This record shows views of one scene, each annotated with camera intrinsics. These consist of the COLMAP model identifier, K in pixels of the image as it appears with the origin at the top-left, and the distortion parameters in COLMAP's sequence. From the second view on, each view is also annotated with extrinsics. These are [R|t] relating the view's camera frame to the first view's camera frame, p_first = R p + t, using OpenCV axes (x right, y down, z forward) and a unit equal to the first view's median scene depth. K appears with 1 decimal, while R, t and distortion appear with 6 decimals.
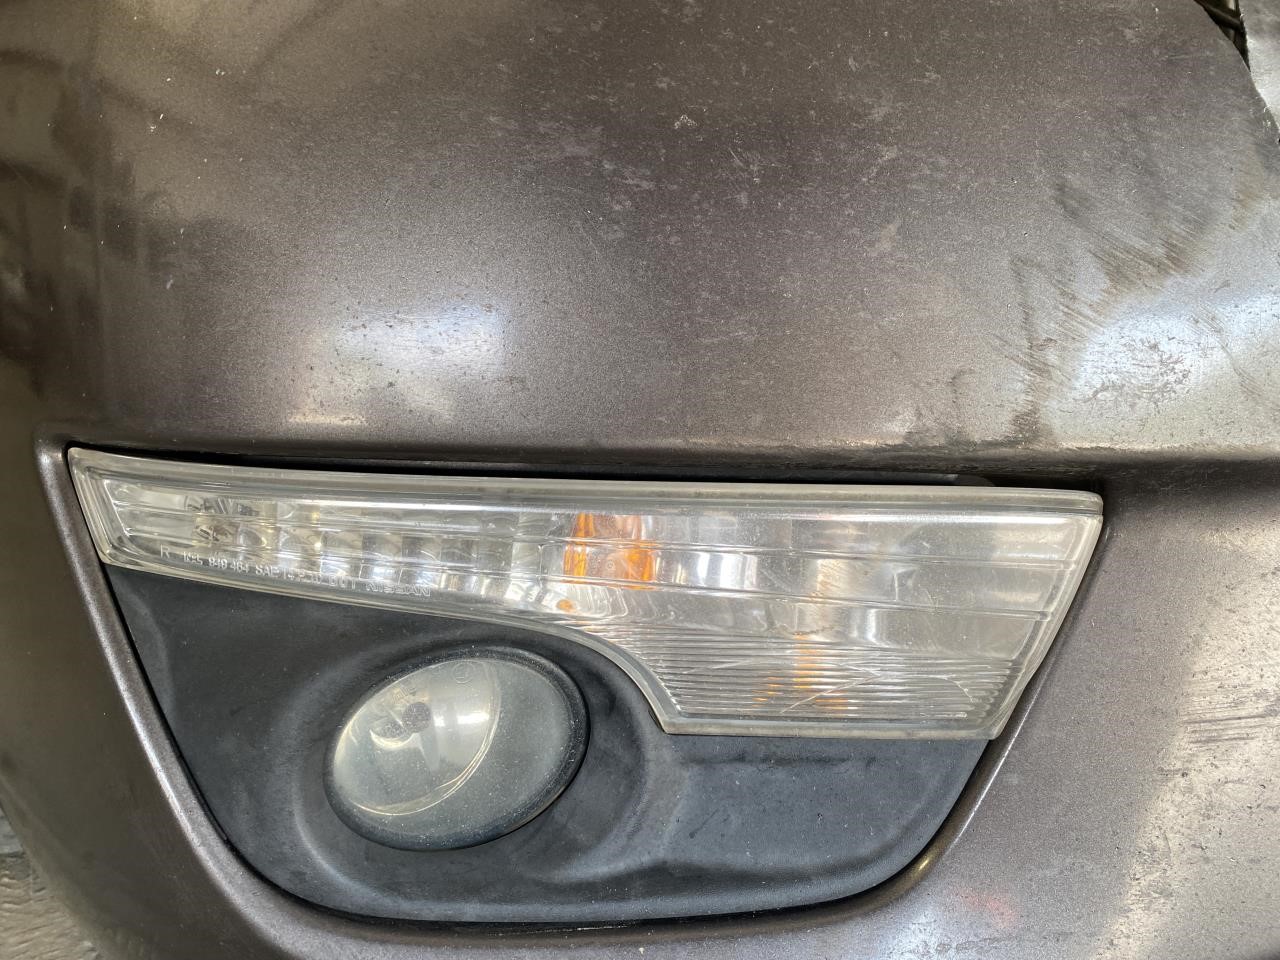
lens RADIAL K [[943.0, 0, 640.0], [0, 943.0, 480.0], [0, 0, 1]] dist [0.004021, -0.002246]
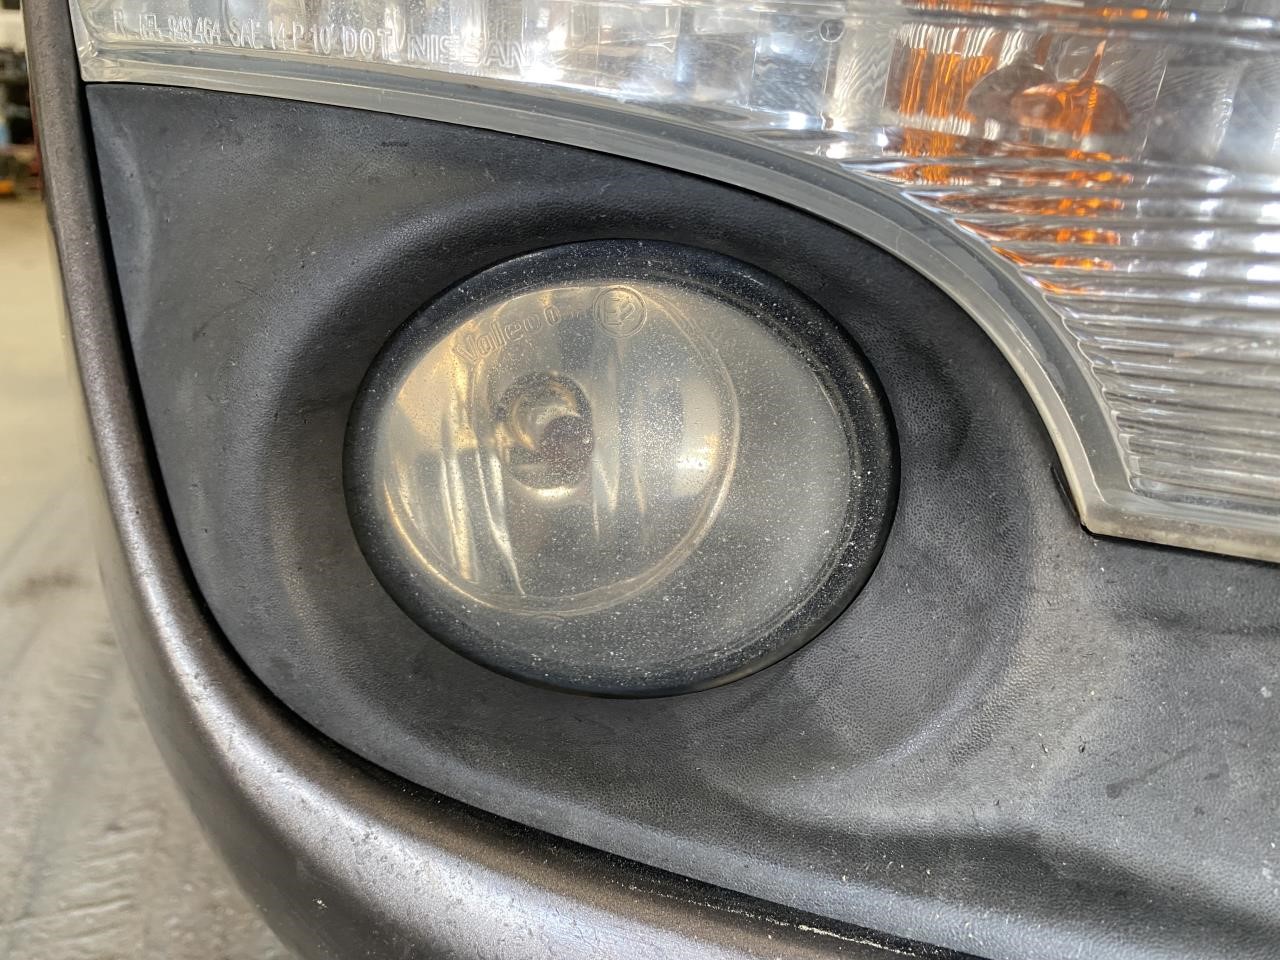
lens RADIAL K [[962.7, 0, 640.0], [0, 962.7, 480.0], [0, 0, 1]] dist [-0.009689, -0.005413]
pose [[0.922016, 0.145092, -0.358935, -0.004901], [-0.109297, 0.986957, 0.118199, 0.218623], [0.371403, -0.069751, 0.925848, 0.552835]]
